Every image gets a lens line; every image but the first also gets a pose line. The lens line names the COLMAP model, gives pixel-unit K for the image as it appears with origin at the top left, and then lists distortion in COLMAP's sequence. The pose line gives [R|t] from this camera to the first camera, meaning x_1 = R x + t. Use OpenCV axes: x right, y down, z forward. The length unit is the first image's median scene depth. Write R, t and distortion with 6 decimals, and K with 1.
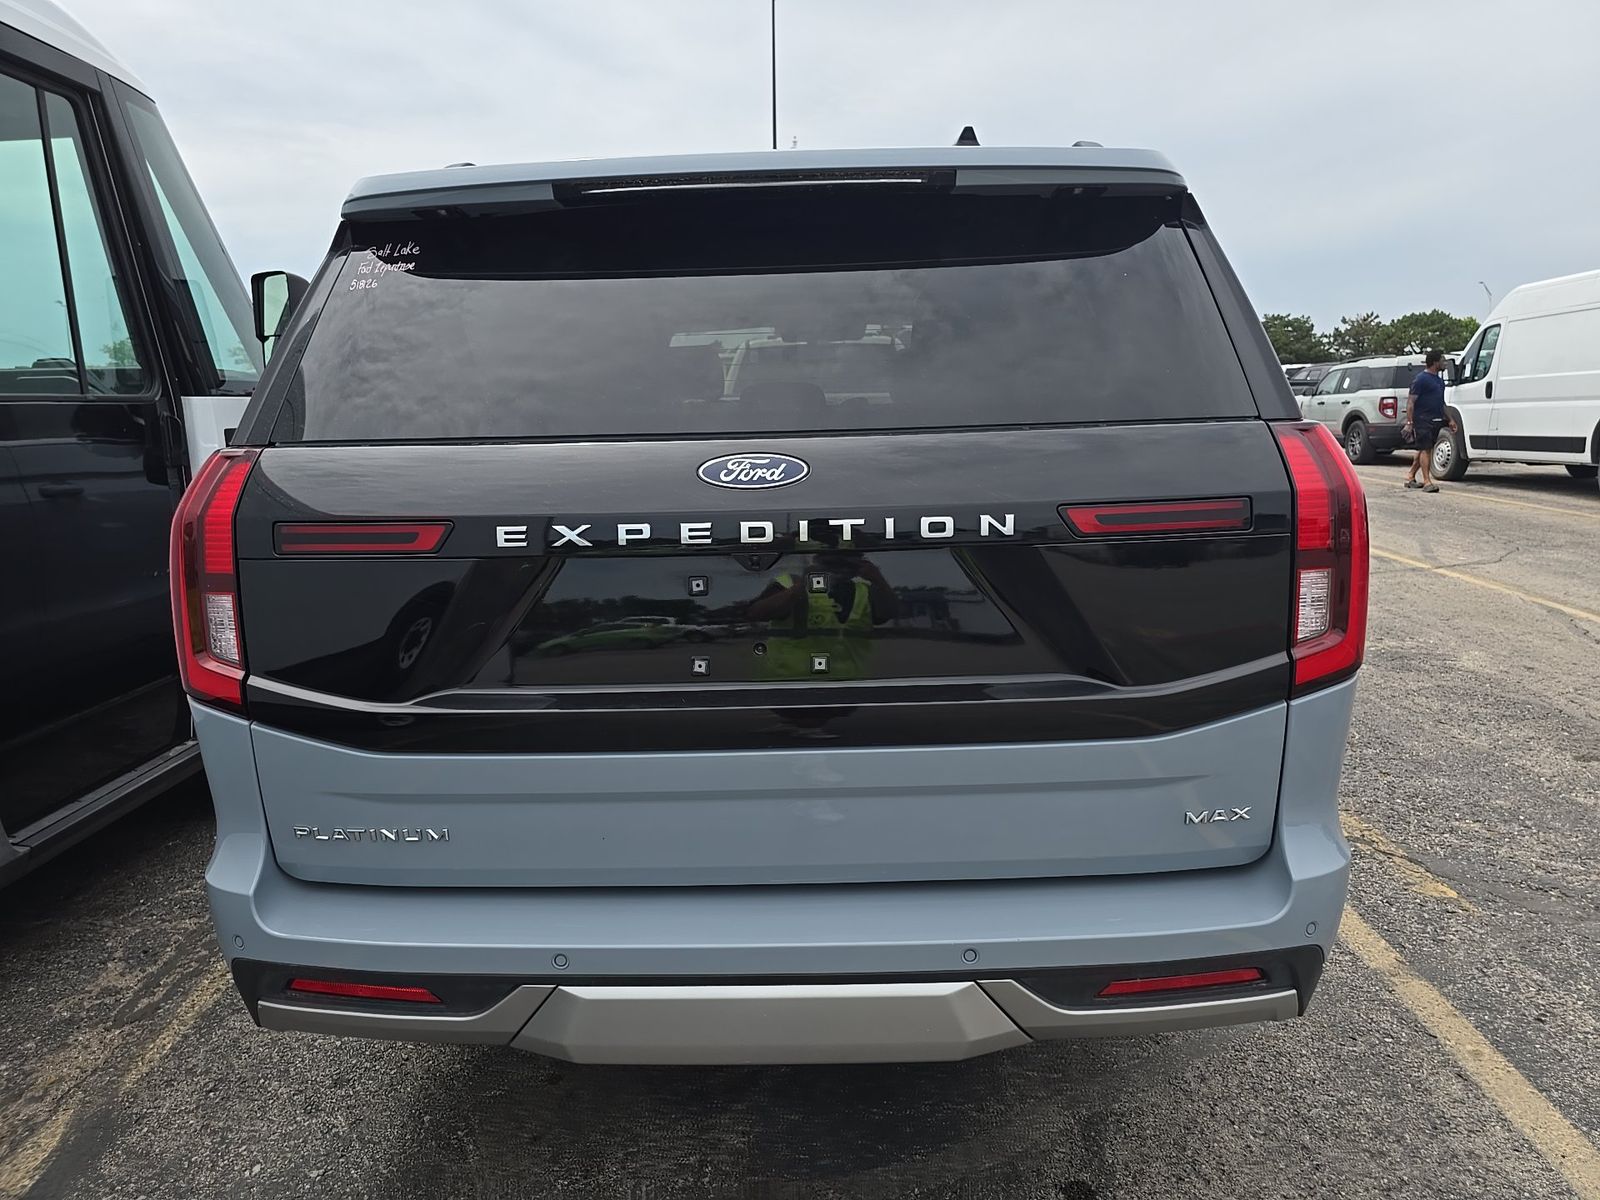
lens RADIAL K [[1107.2, 0, 798.4], [0, 1107.2, 606.7], [0, 0, 1]] dist [0.009509, -0.000690]
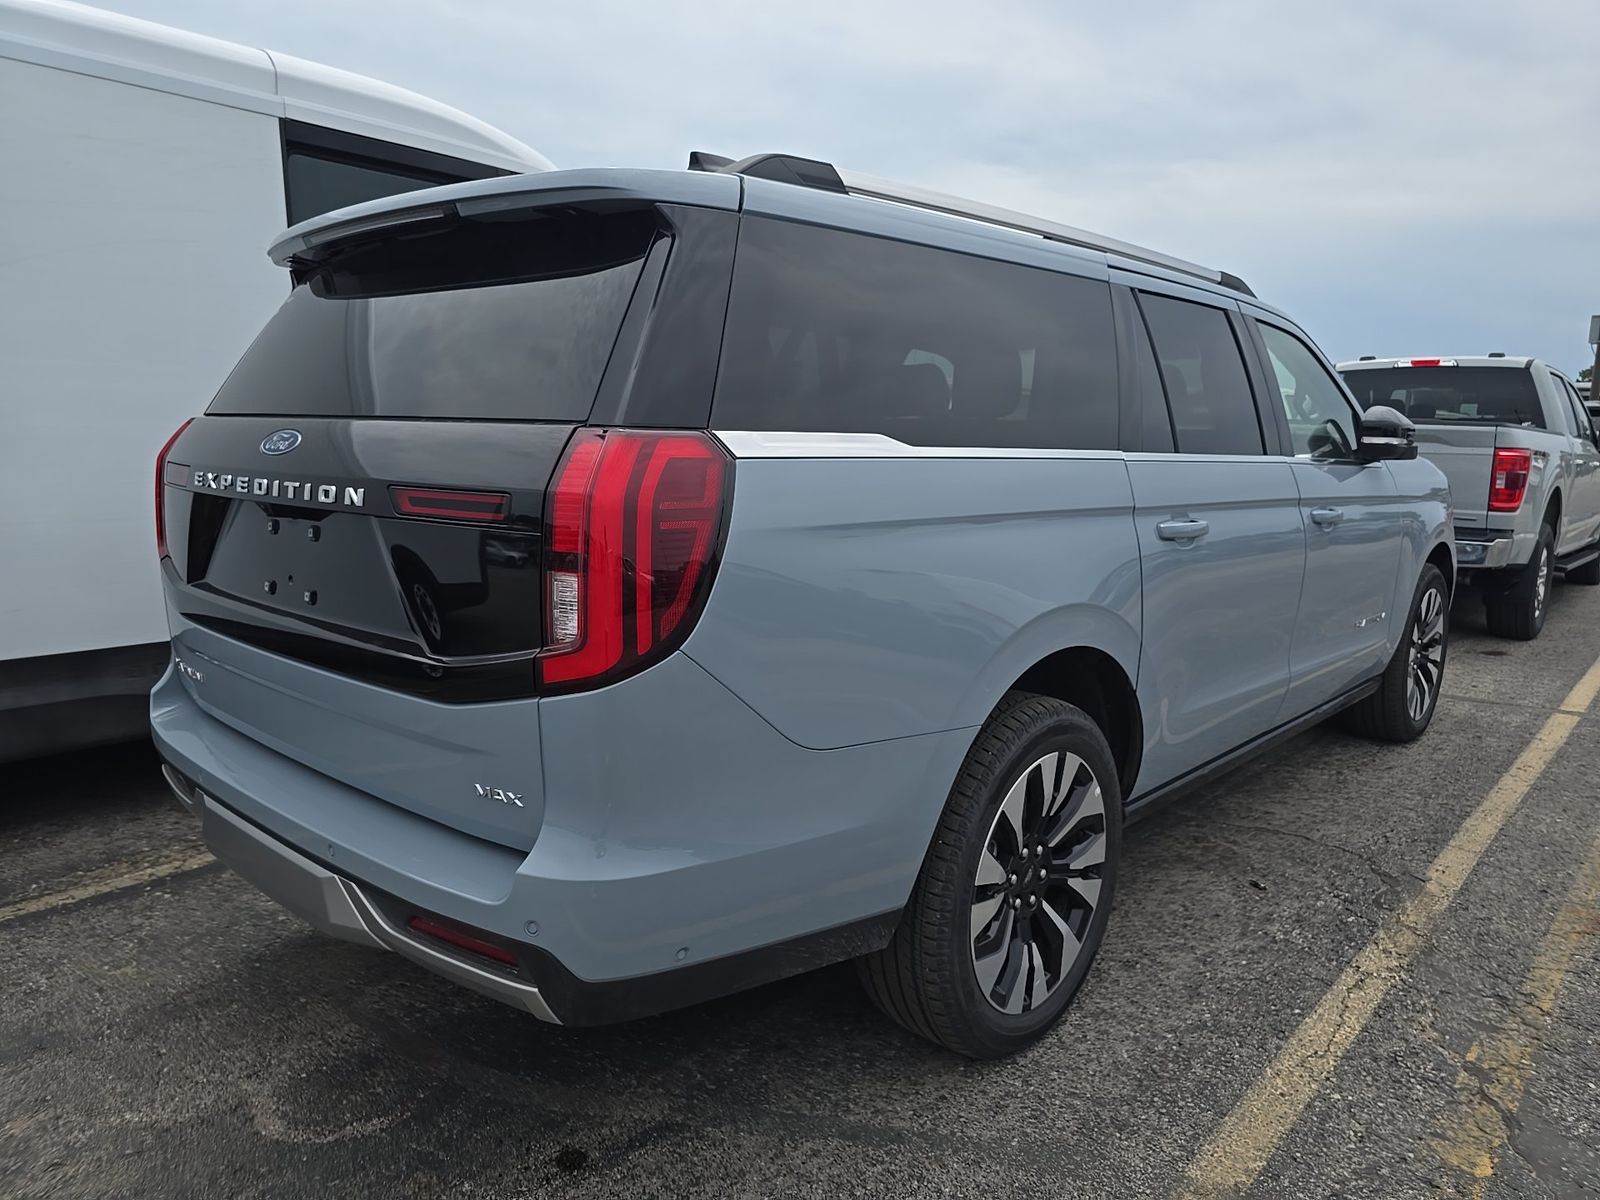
lens RADIAL K [[1107.2, 0, 796.0], [0, 1107.2, 605.4], [0, 0, 1]] dist [0.009509, -0.000690]
pose [[0.760047, 0.144647, -0.633566, 1.256004], [-0.160953, 0.986439, 0.032125, -0.069021], [0.629621, 0.077558, 0.773021, 0.360356]]
